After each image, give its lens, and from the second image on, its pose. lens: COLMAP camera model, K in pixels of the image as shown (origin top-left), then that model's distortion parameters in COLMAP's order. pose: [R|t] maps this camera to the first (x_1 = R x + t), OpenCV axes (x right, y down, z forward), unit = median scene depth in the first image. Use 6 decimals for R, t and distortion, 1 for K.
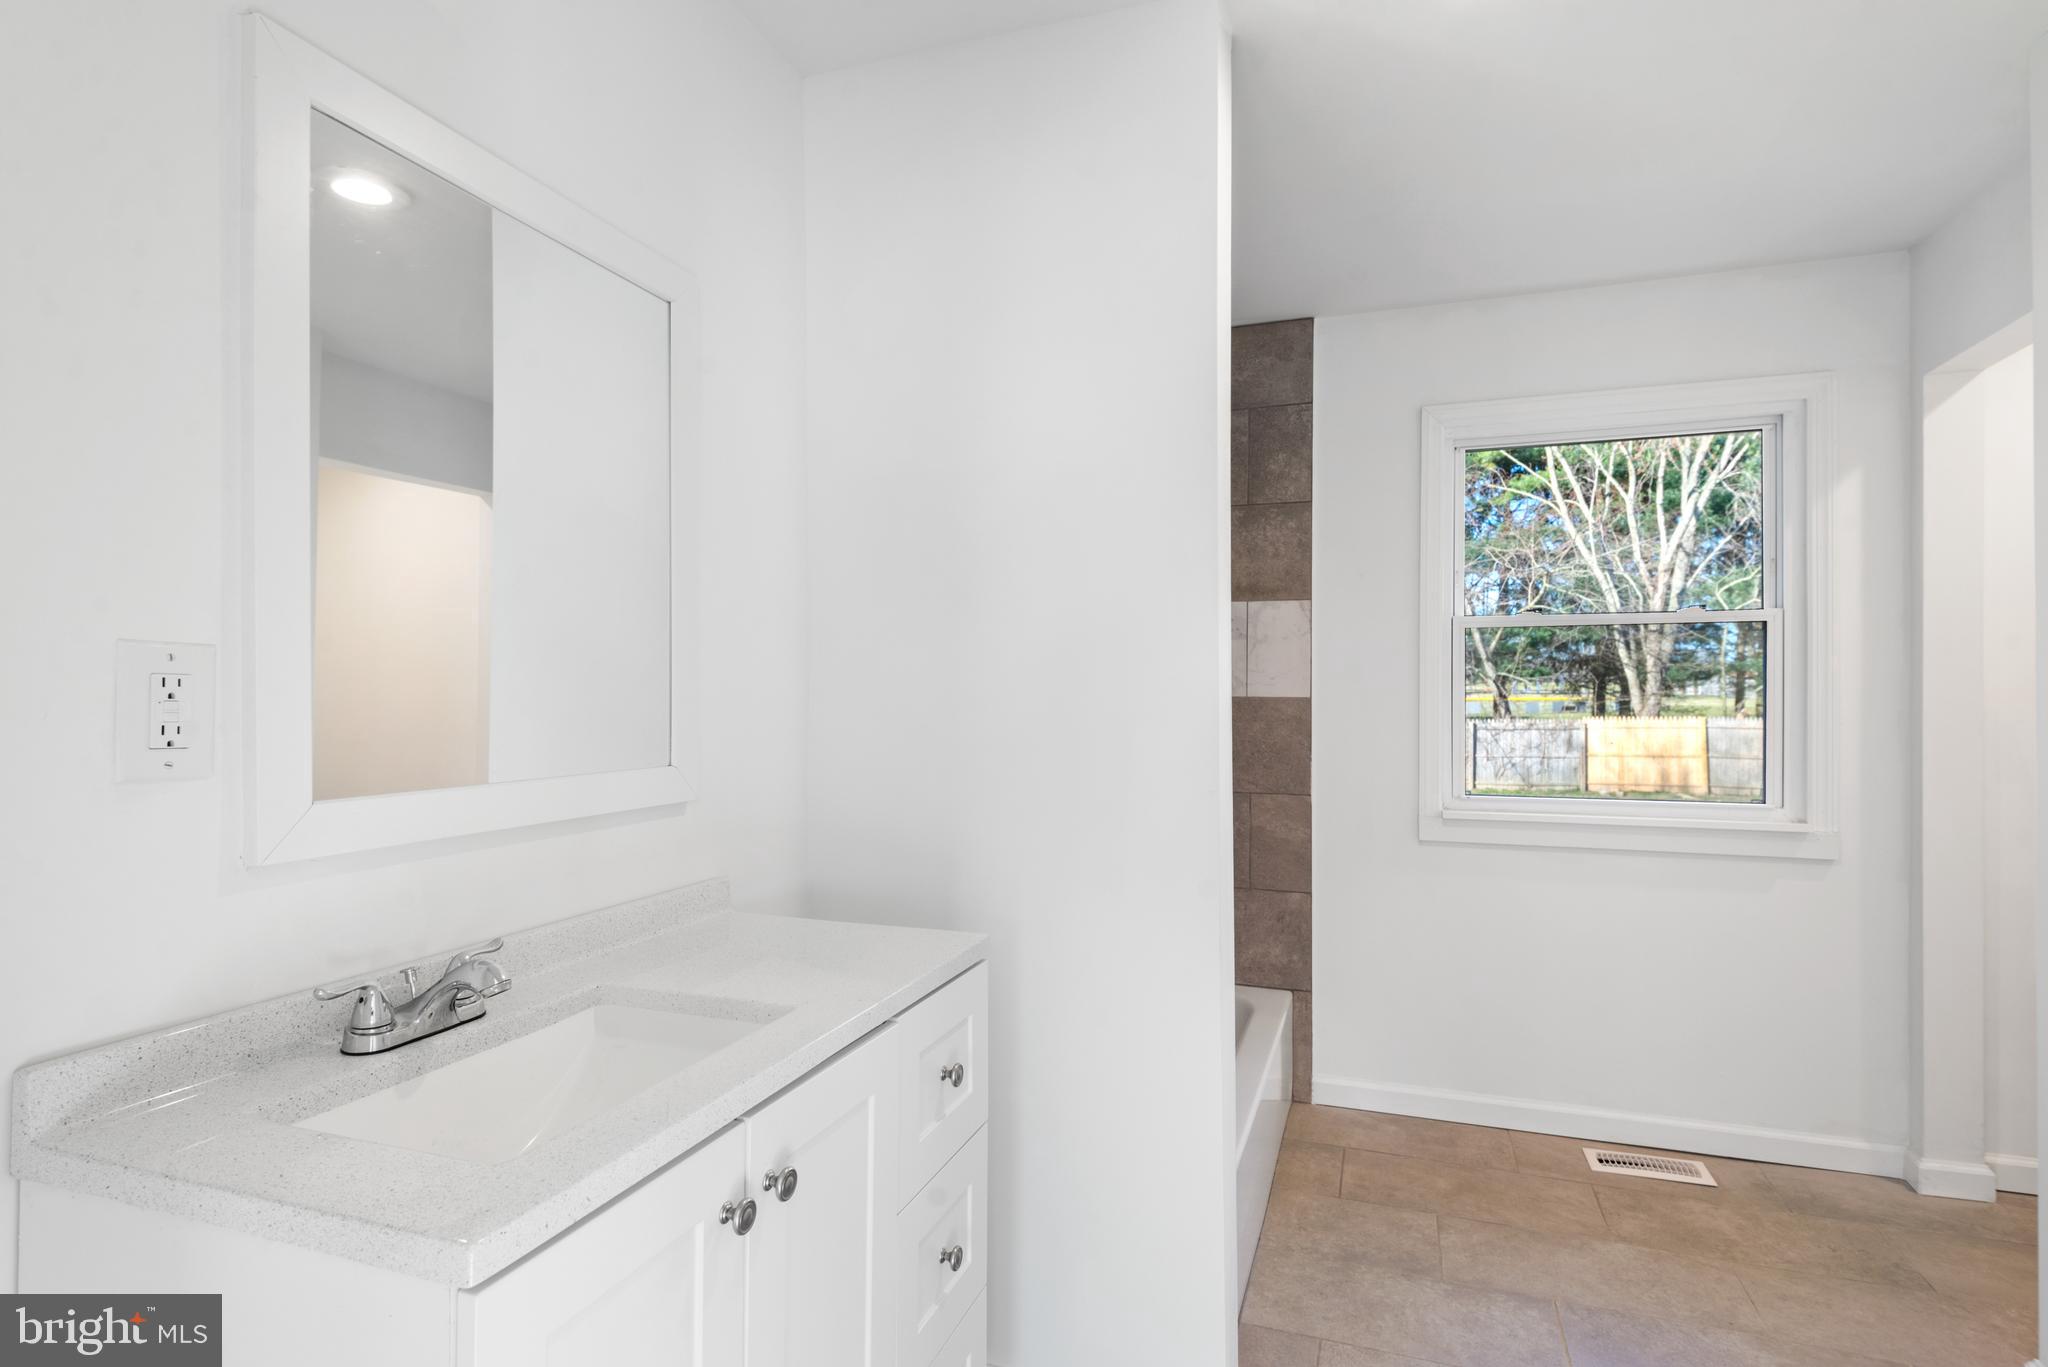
lens RADIAL K [[1065.8, 0, 1027.4], [0, 1065.8, 687.6], [0, 0, 1]] dist [-0.002143, -0.000101]
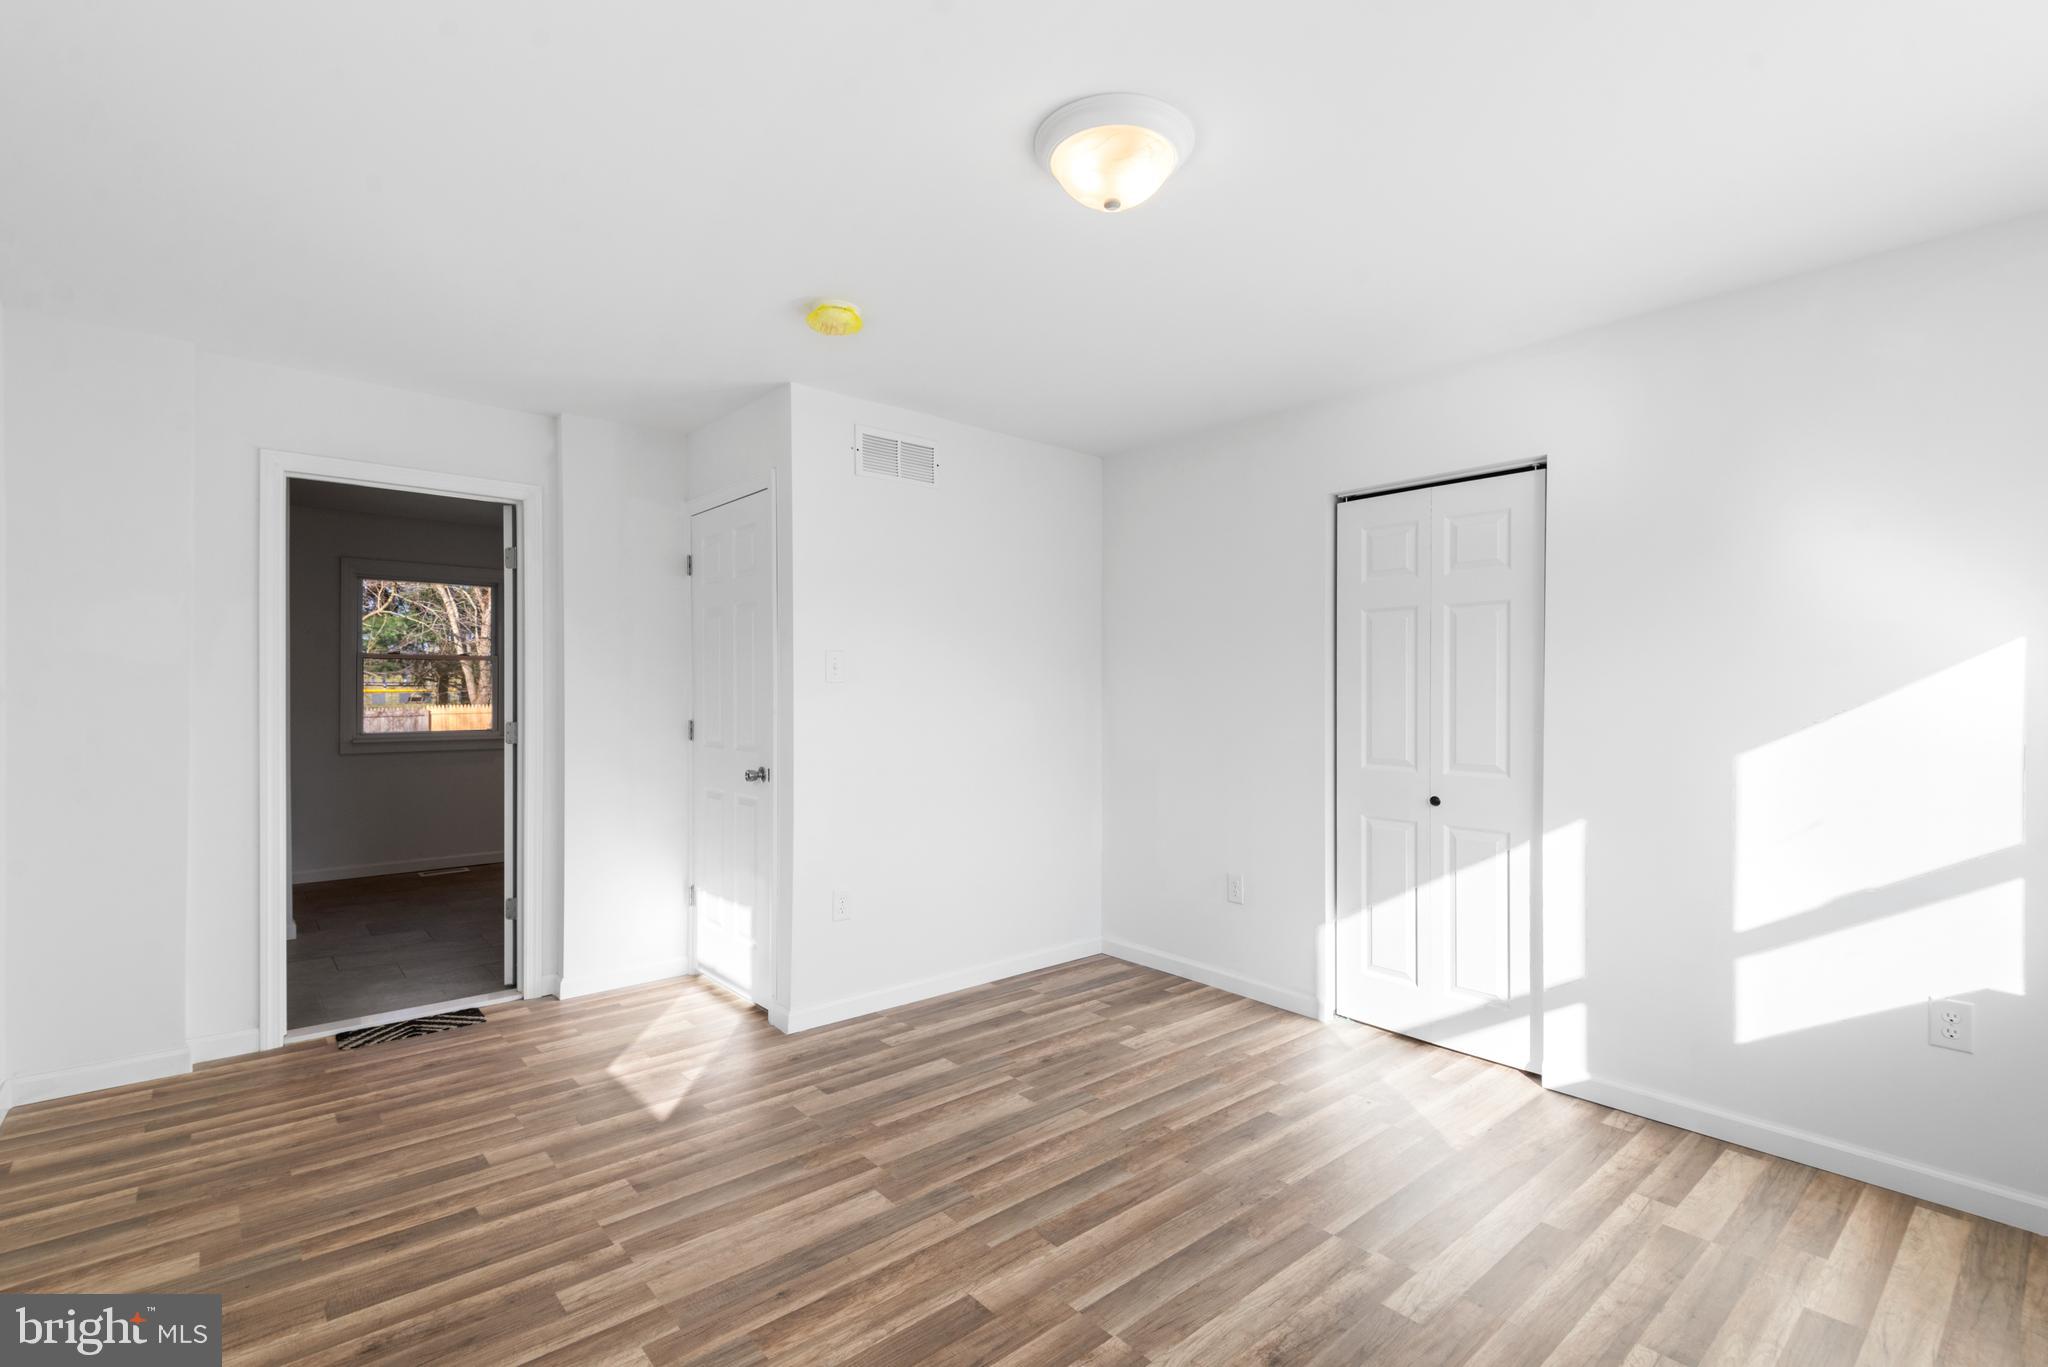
lens RADIAL K [[952.3, 0, 1036.4], [0, 952.3, 686.2], [0, 0, 1]] dist [0.008733, -0.005446]
pose [[0.500108, 0.001430, 0.865962, -0.059550], [-0.006931, 0.999973, 0.002352, -0.001595], [-0.865935, -0.007178, 0.500105, -0.117971]]
